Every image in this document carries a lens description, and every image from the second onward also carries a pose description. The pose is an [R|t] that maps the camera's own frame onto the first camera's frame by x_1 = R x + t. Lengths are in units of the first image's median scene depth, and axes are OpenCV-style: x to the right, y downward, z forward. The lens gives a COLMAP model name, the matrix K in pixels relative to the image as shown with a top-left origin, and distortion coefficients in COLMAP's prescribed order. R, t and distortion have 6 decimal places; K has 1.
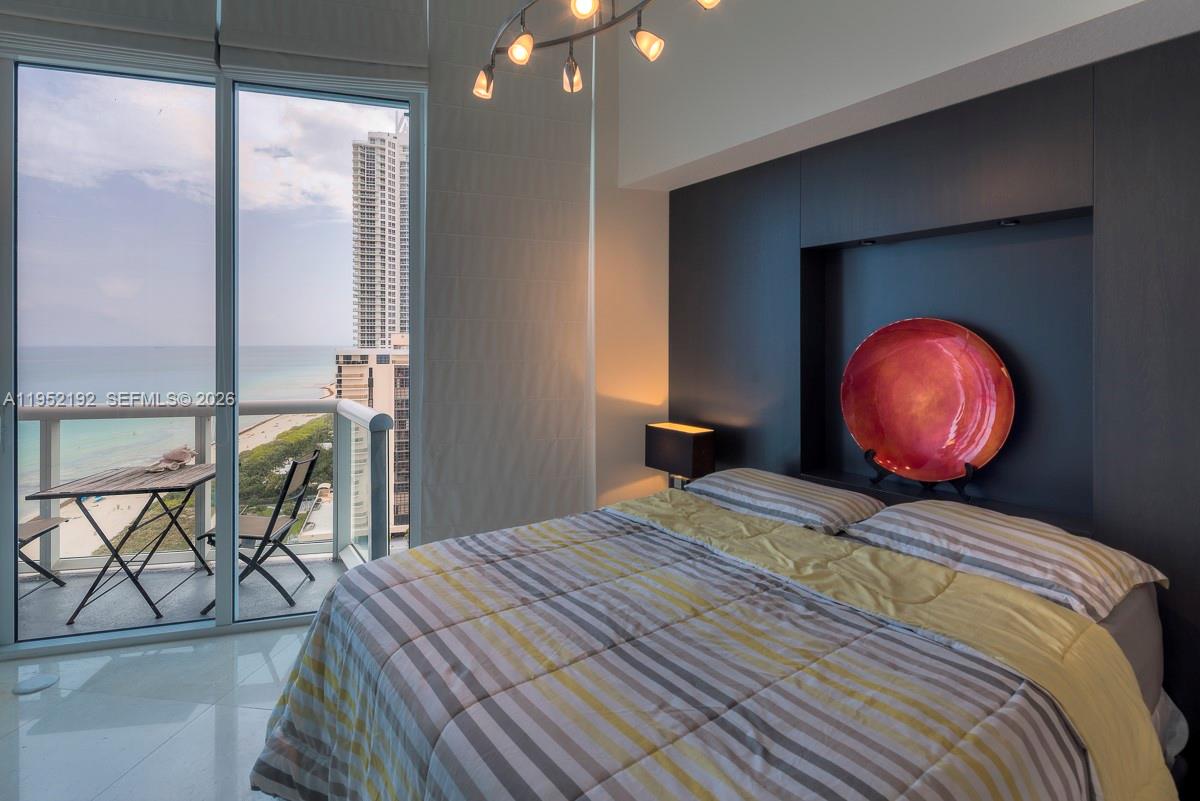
lens RADIAL K [[569.3, 0, 597.9], [0, 569.3, 347.1], [0, 0, 1]] dist [-0.000567, 0.000024]
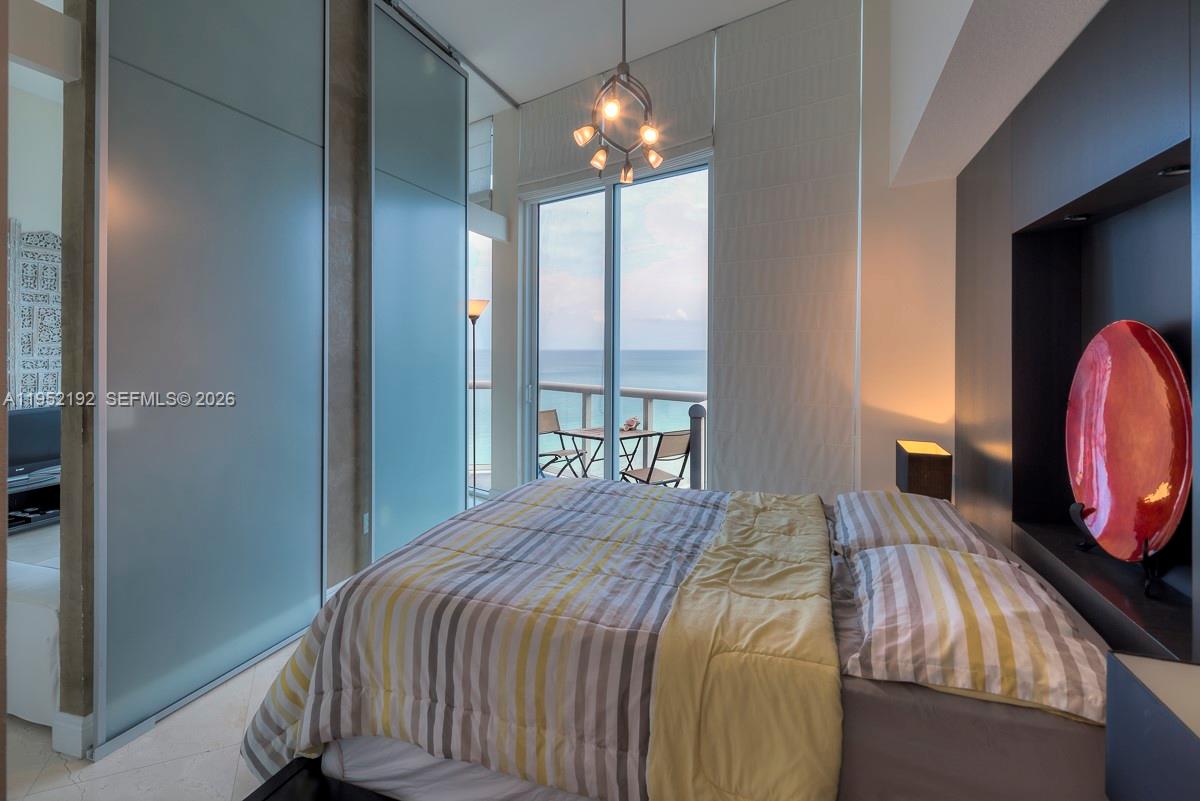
lens RADIAL K [[569.3, 0, 597.9], [0, 569.3, 347.1], [0, 0, 1]] dist [-0.000567, 0.000024]
pose [[0.554846, 0.001143, -0.831952, 0.662570], [-0.010169, 0.999934, -0.005409, -0.005184], [0.831891, 0.011461, 0.554821, 0.086270]]
